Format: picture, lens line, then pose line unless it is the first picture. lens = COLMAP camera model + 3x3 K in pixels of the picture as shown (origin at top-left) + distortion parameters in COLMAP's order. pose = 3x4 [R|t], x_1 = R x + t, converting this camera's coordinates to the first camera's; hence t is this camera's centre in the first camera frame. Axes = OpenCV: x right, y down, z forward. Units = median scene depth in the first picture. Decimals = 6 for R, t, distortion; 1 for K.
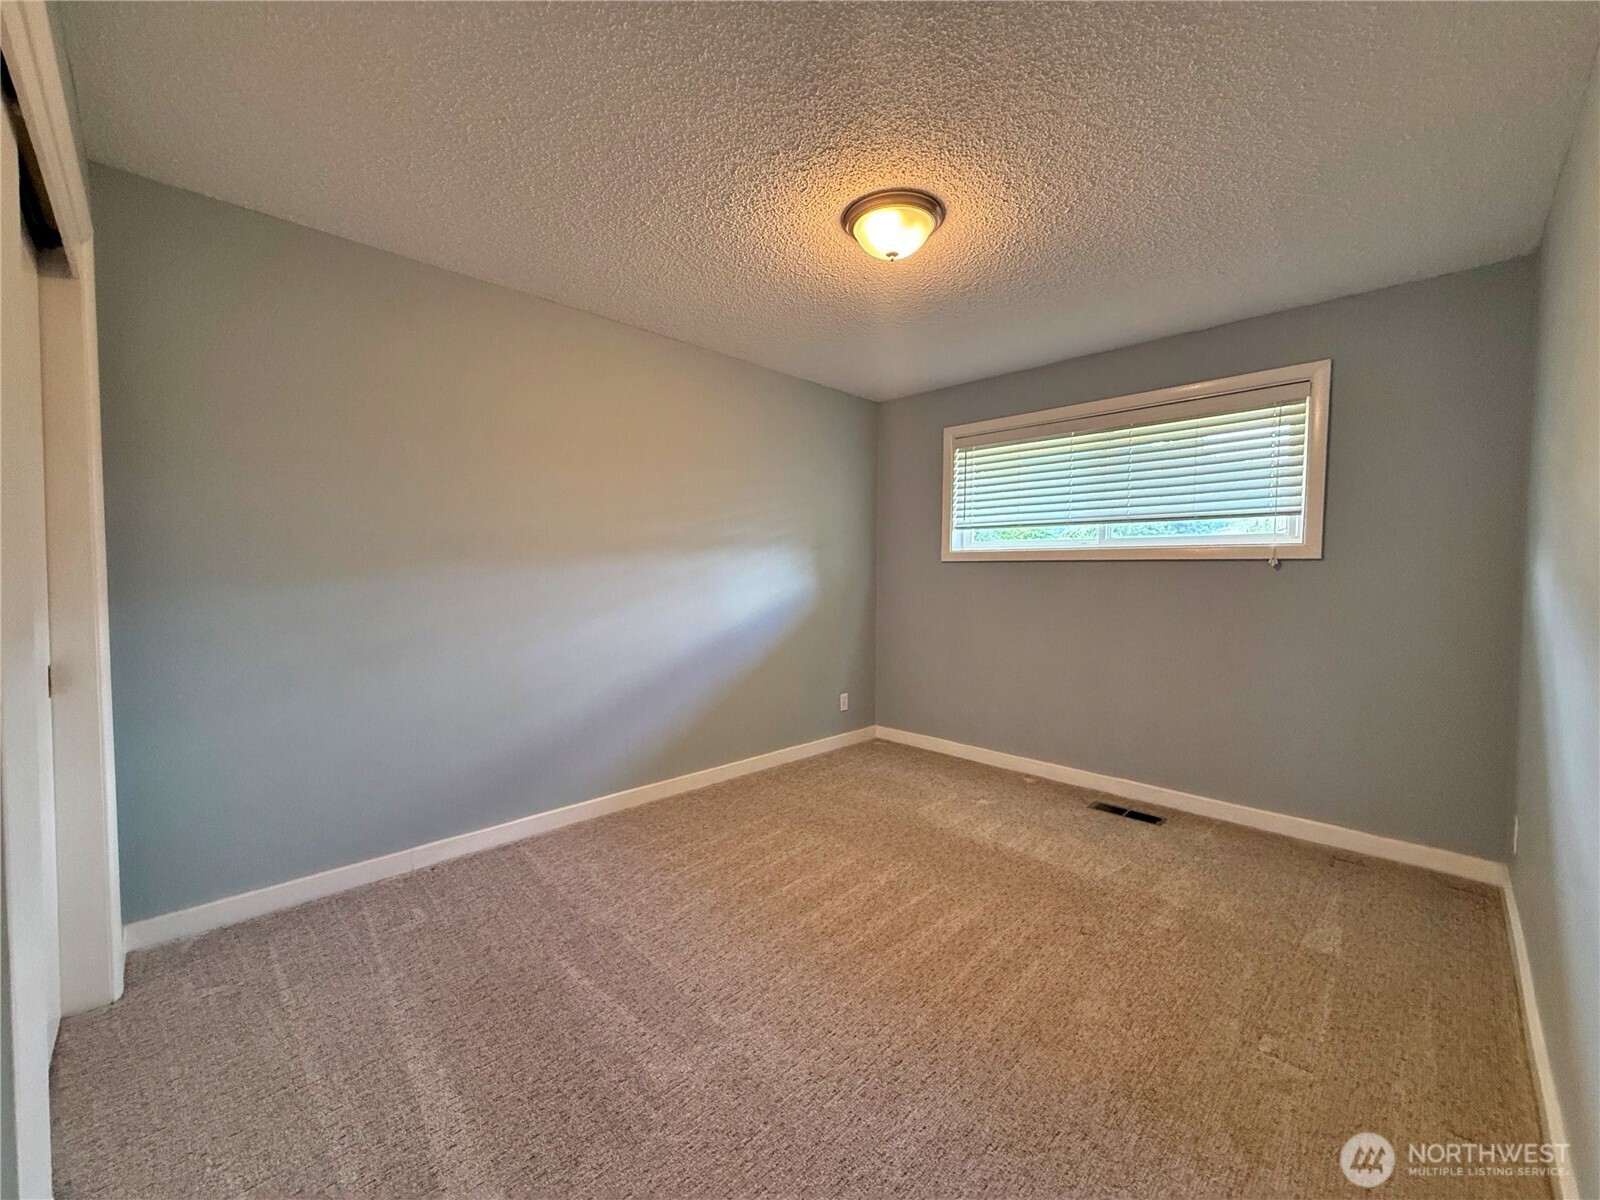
lens RADIAL K [[642.7, 0, 796.1], [0, 642.7, 601.9], [0, 0, 1]] dist [-0.000436, -0.000062]
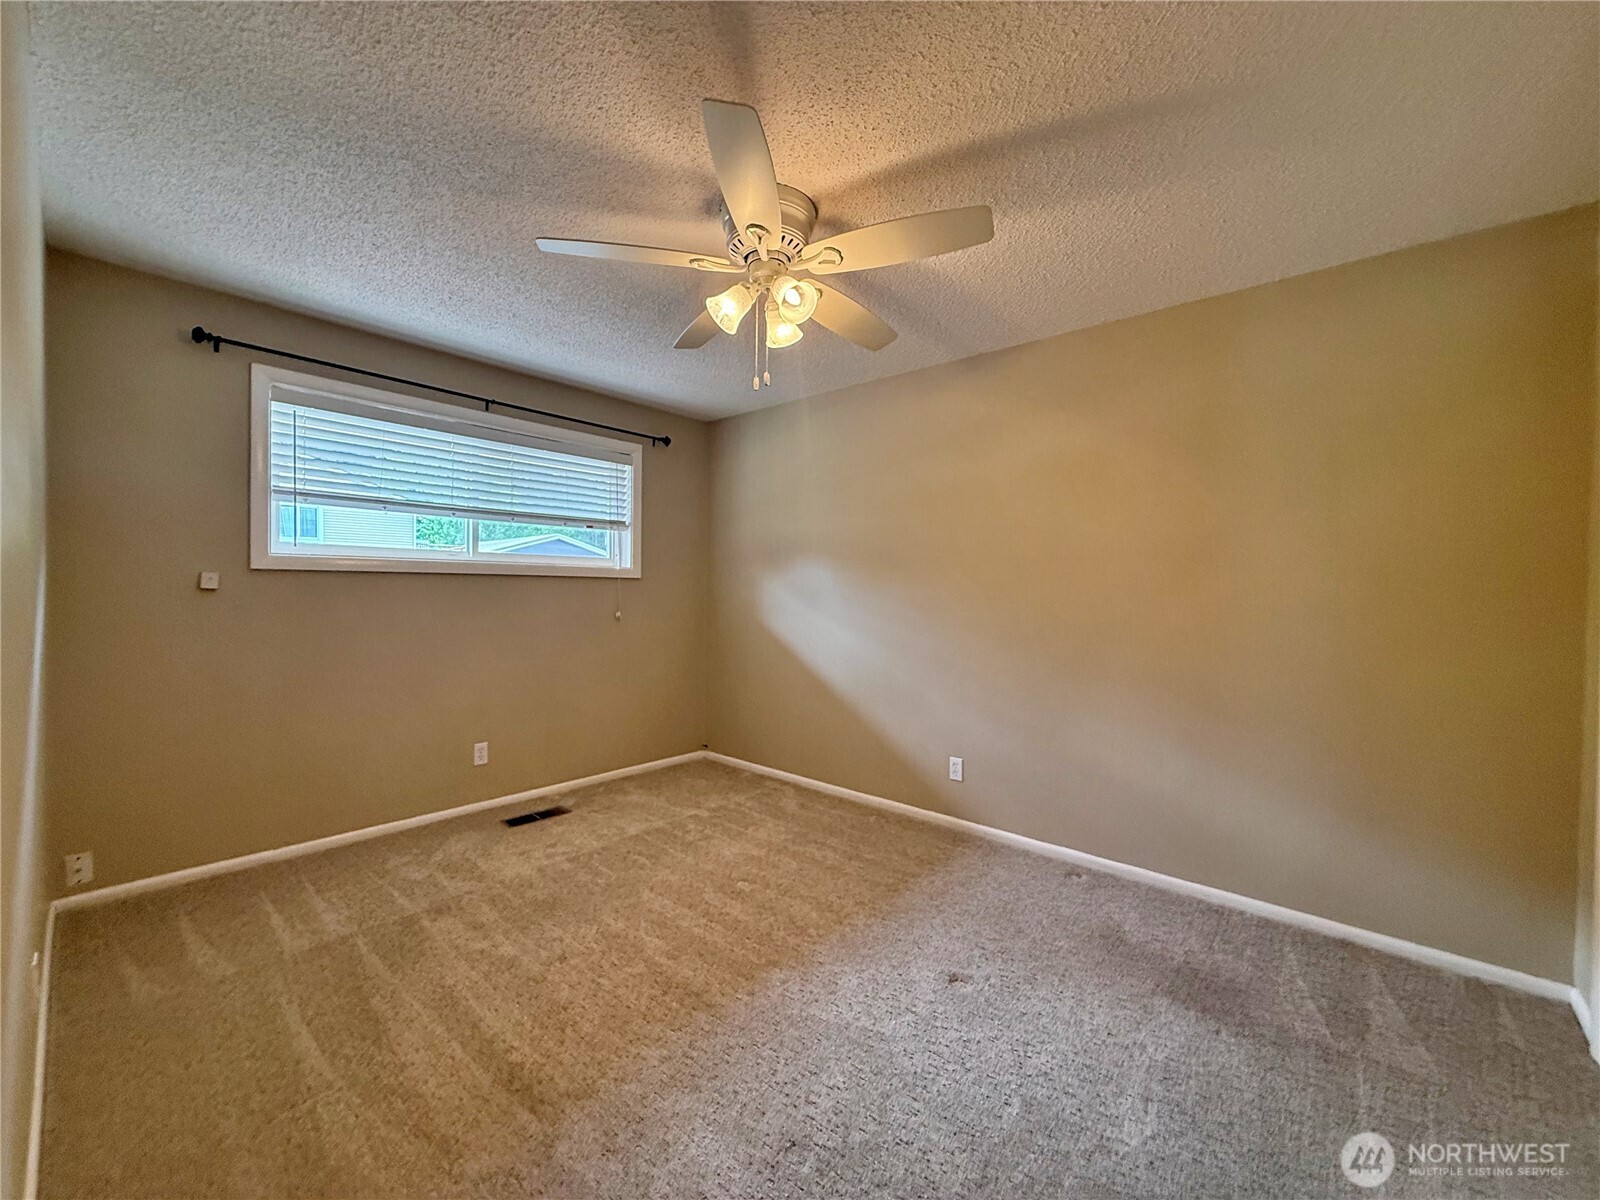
lens RADIAL K [[642.7, 0, 796.1], [0, 642.7, 601.9], [0, 0, 1]] dist [-0.000436, -0.000062]
pose [[-0.054697, -0.036992, 0.997818, -0.546407], [0.019726, 0.999078, 0.038120, -0.054489], [-0.998308, 0.021768, -0.053917, 0.619858]]
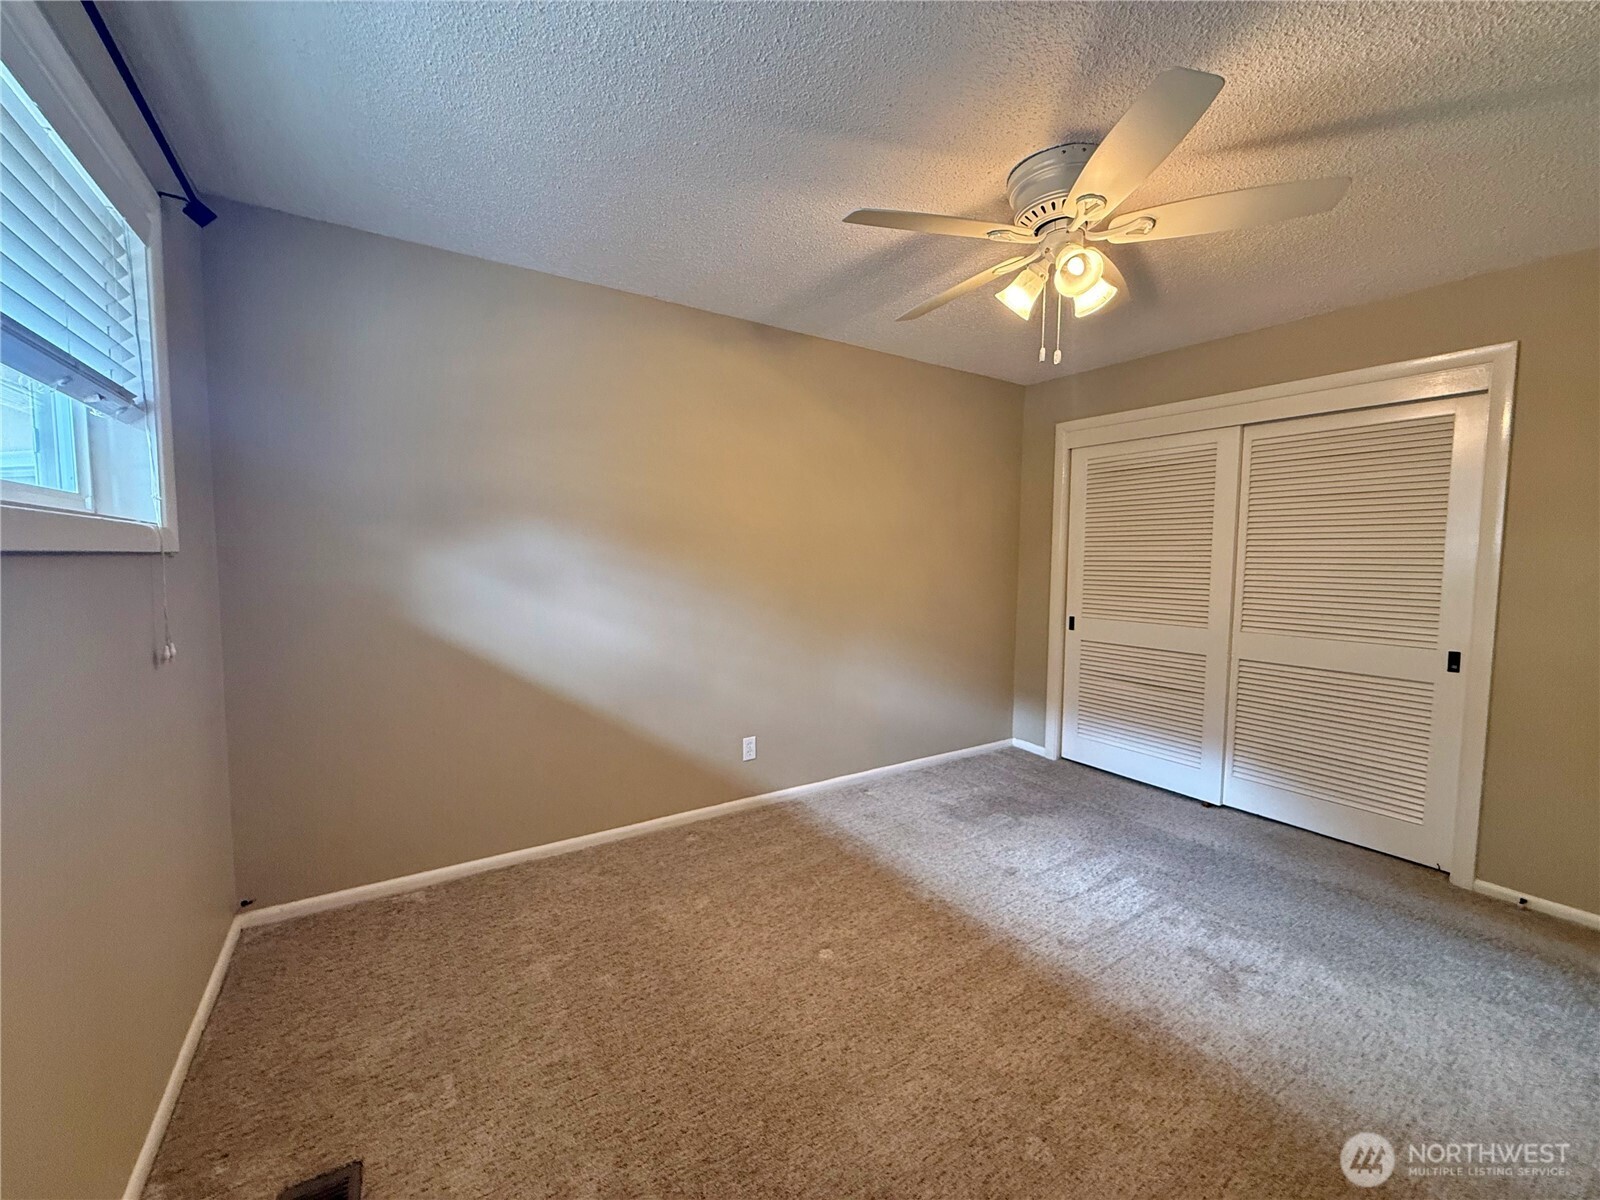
lens RADIAL K [[642.7, 0, 796.1], [0, 642.7, 601.9], [0, 0, 1]] dist [-0.000436, -0.000062]
pose [[-0.978221, -0.040219, 0.203634, 0.134857], [-0.017852, 0.993715, 0.110506, -0.082923], [-0.206798, 0.104464, -0.972791, 1.211821]]
